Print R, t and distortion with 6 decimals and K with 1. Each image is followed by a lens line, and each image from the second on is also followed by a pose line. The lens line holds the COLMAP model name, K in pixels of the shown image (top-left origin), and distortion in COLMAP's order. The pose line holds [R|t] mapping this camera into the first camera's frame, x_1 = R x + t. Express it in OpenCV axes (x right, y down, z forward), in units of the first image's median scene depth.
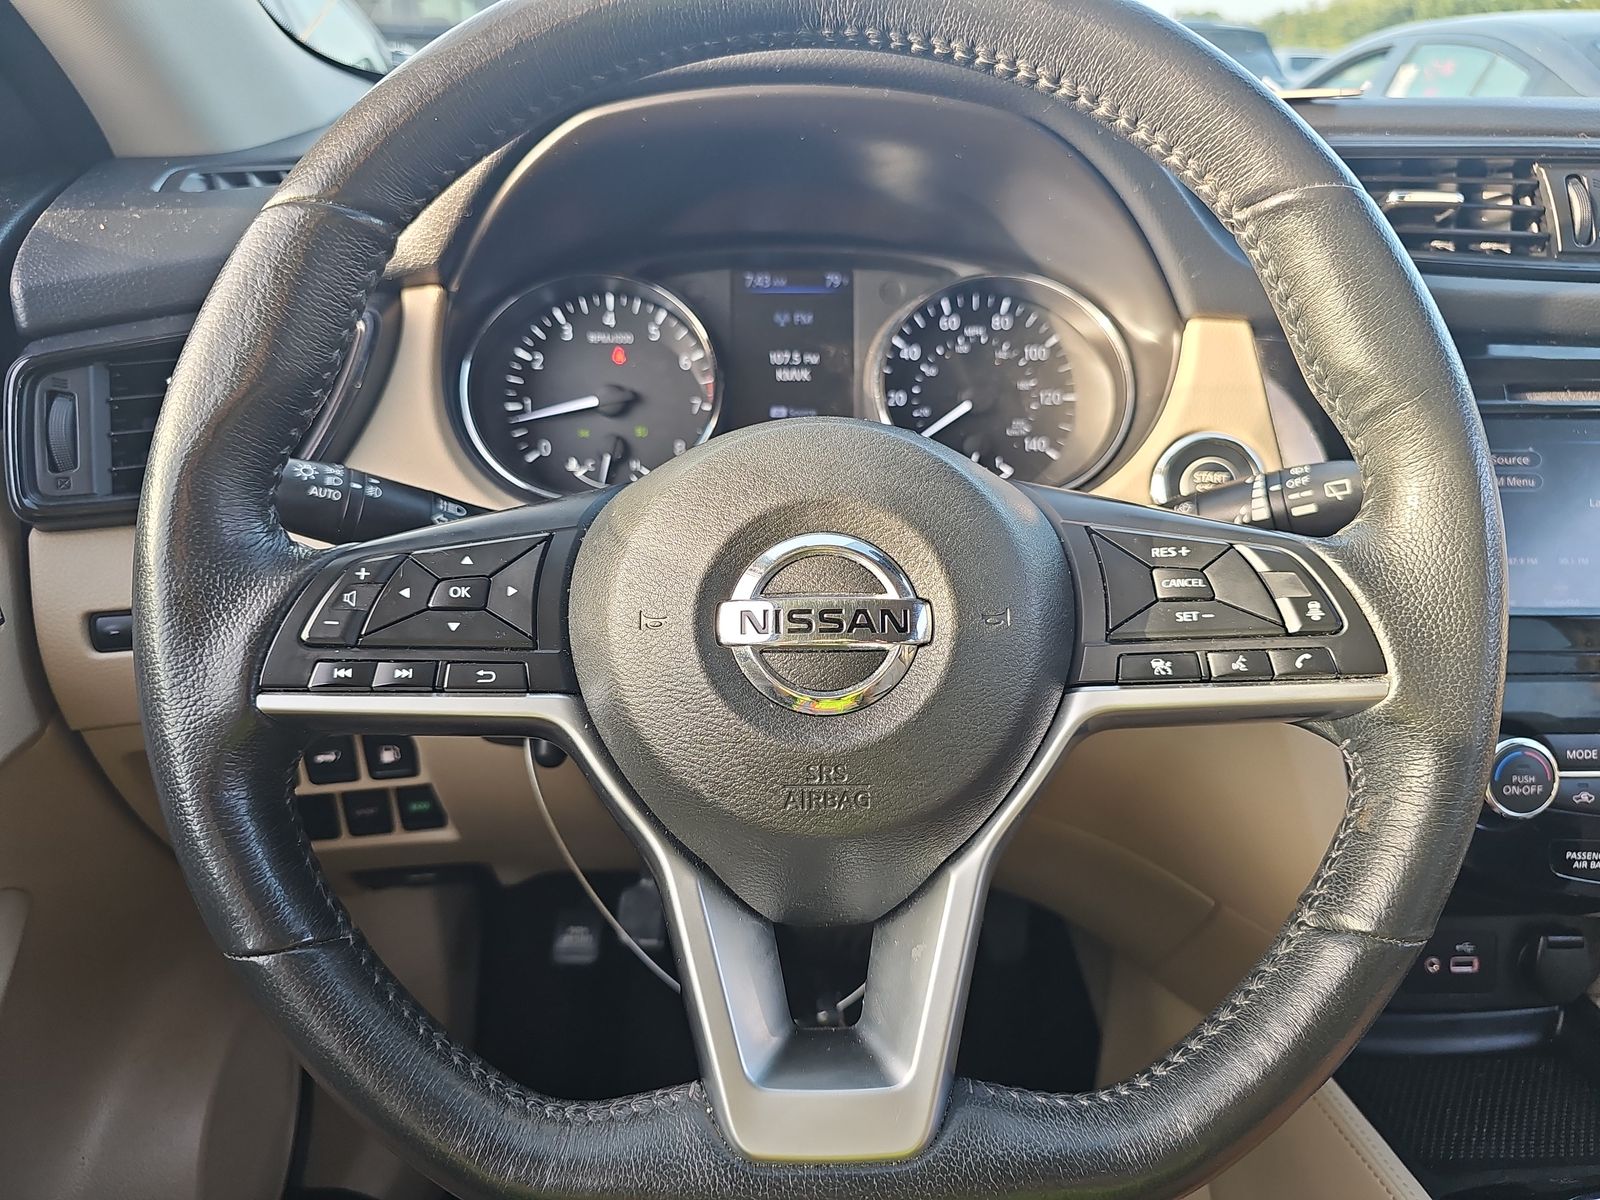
lens RADIAL K [[1081.5, 0, 795.7], [0, 1081.5, 651.4], [0, 0, 1]] dist [-0.009524, -0.005342]
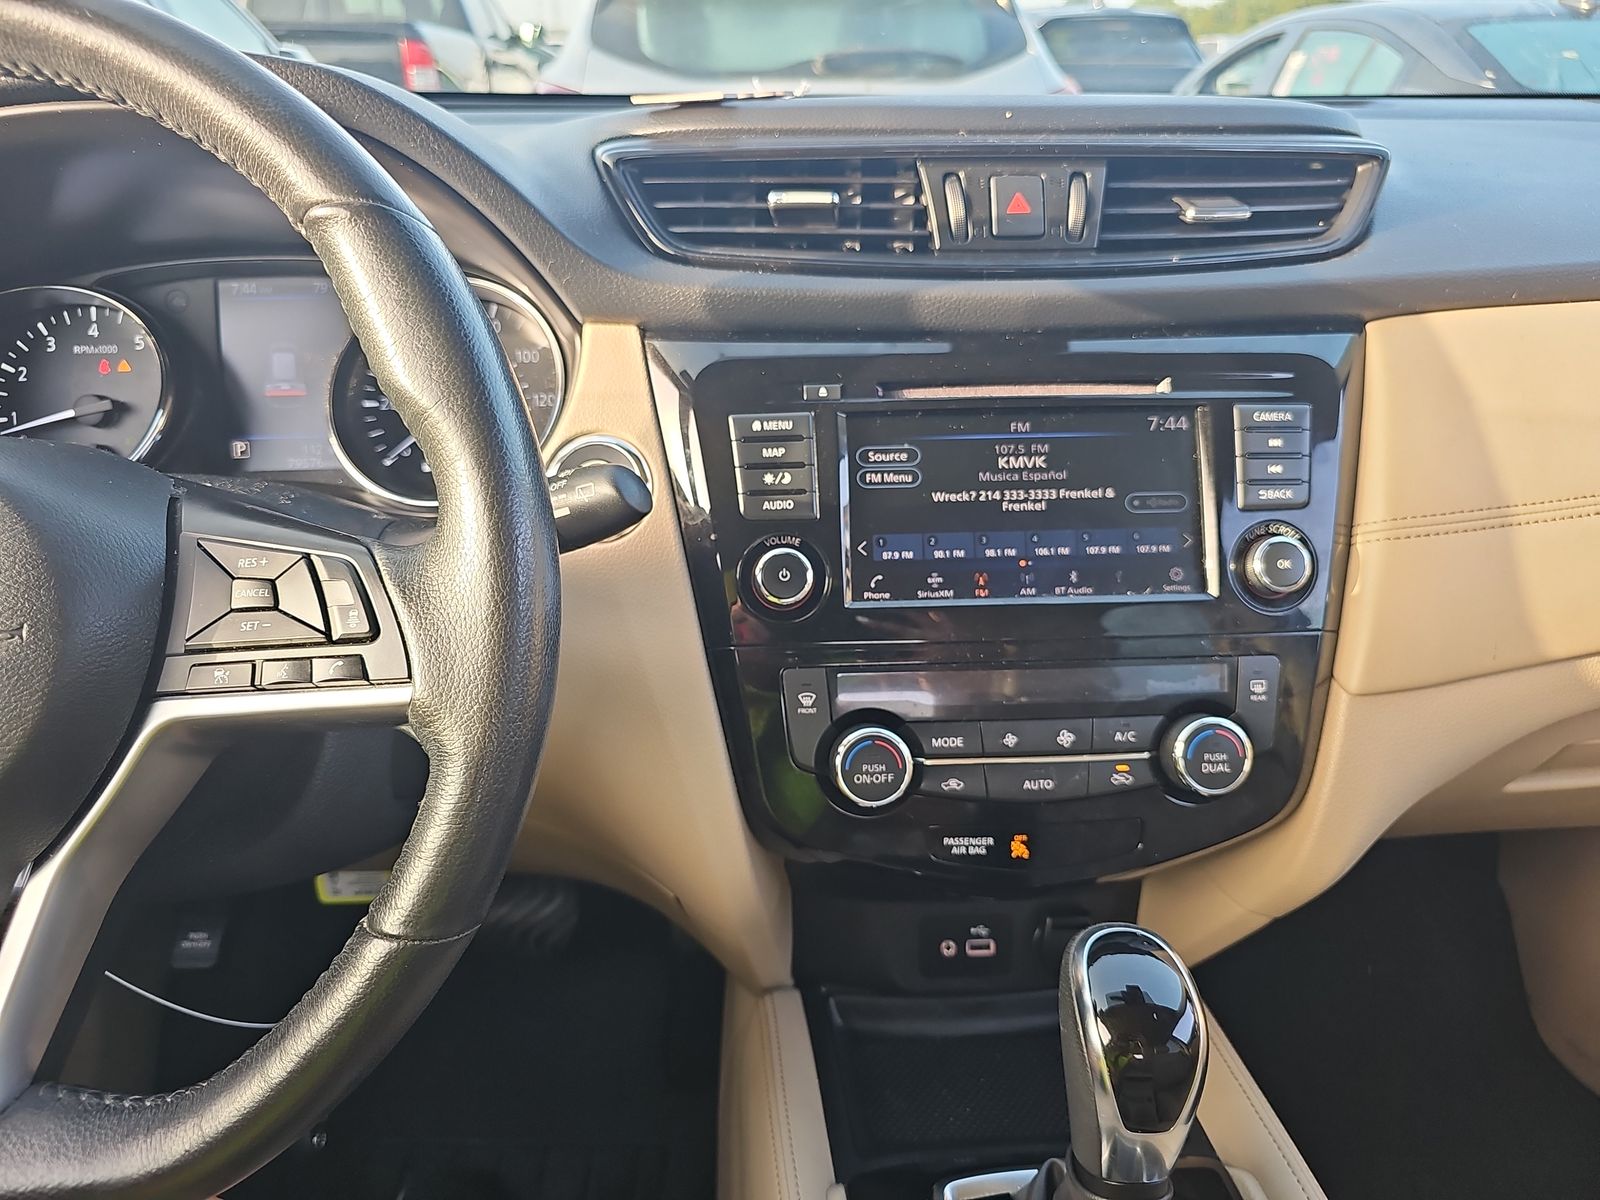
lens RADIAL K [[1061.8, 0, 800.8], [0, 1061.8, 638.9], [0, 0, 1]] dist [0.057096, -0.077184]
pose [[0.999525, -0.023058, 0.020442, 0.460297], [0.023099, 0.999732, -0.001777, -0.003517], [-0.020395, 0.002249, 0.999789, -0.009776]]
